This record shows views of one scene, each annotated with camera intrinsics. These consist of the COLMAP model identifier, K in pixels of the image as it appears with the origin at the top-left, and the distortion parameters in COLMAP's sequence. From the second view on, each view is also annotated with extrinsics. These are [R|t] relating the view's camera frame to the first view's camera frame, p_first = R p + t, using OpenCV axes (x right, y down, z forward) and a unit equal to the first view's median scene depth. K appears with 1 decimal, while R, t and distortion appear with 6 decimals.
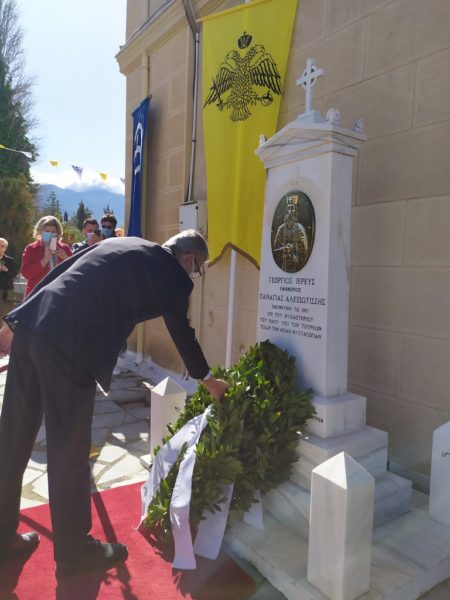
lens RADIAL K [[445.9, 0, 225.4], [0, 445.9, 301.6], [0, 0, 1]] dist [0.038301, -0.039715]
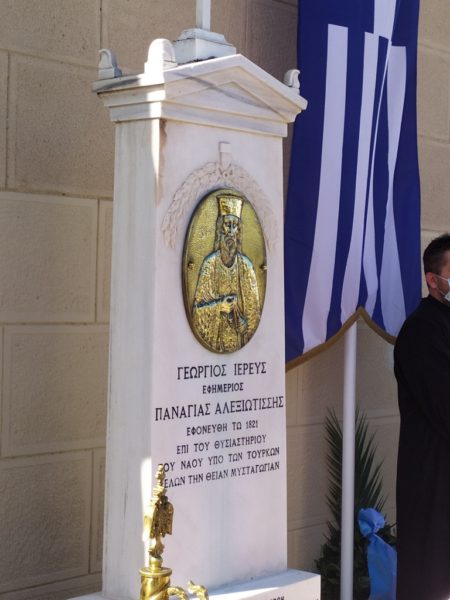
lens RADIAL K [[1390.9, 0, 225.7], [0, 1390.9, 303.7], [0, 0, 1]] dist [0.069098, 0.000000]
pose [[-0.268186, -0.051632, 0.961982, -1.277132], [0.038613, 0.997184, 0.064286, -0.210905], [-0.962593, 0.054386, -0.265438, 1.358739]]
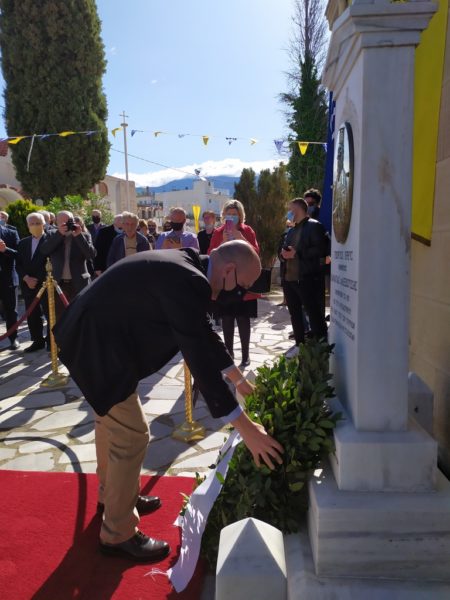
lens RADIAL K [[445.9, 0, 226.1], [0, 445.9, 300.7], [0, 0, 1]] dist [0.038301, -0.039715]
pose [[0.784349, 0.025727, -0.619786, 0.427762], [0.001607, 0.999052, 0.043504, -0.005979], [0.620318, -0.035119, 0.783564, 0.323566]]
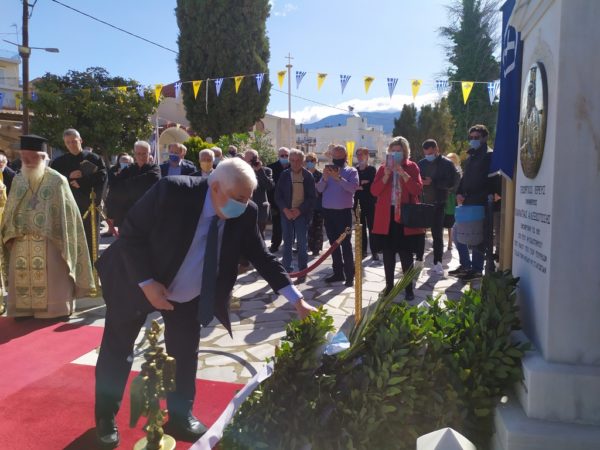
lens RADIAL K [[445.9, 0, 300.0], [0, 445.9, 223.7], [0, 0, 1]] dist [0.038301, -0.039715]
pose [[0.667946, 0.028120, -0.743679, 0.423504], [-0.023054, 0.999588, 0.017090, 0.003624], [0.743853, 0.005730, 0.668319, 0.235698]]
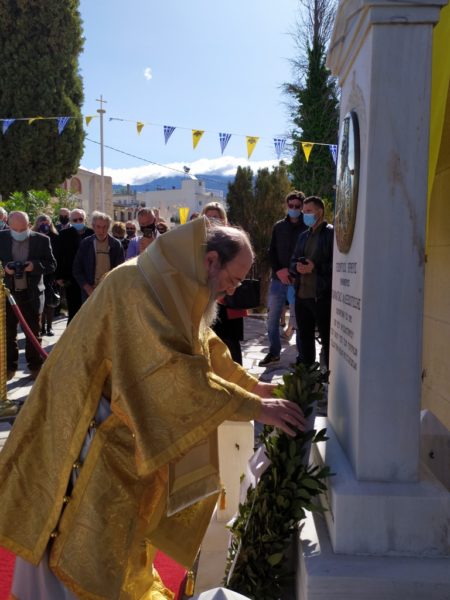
lens RADIAL K [[519.7, 0, 226.7], [0, 519.7, 300.6], [0, 0, 1]] dist [0.060436, -0.082861]
pose [[0.796524, 0.026535, -0.604024, 0.426553], [-0.028148, 0.999581, 0.006794, -0.003277], [0.603951, 0.011590, 0.796937, 0.346882]]
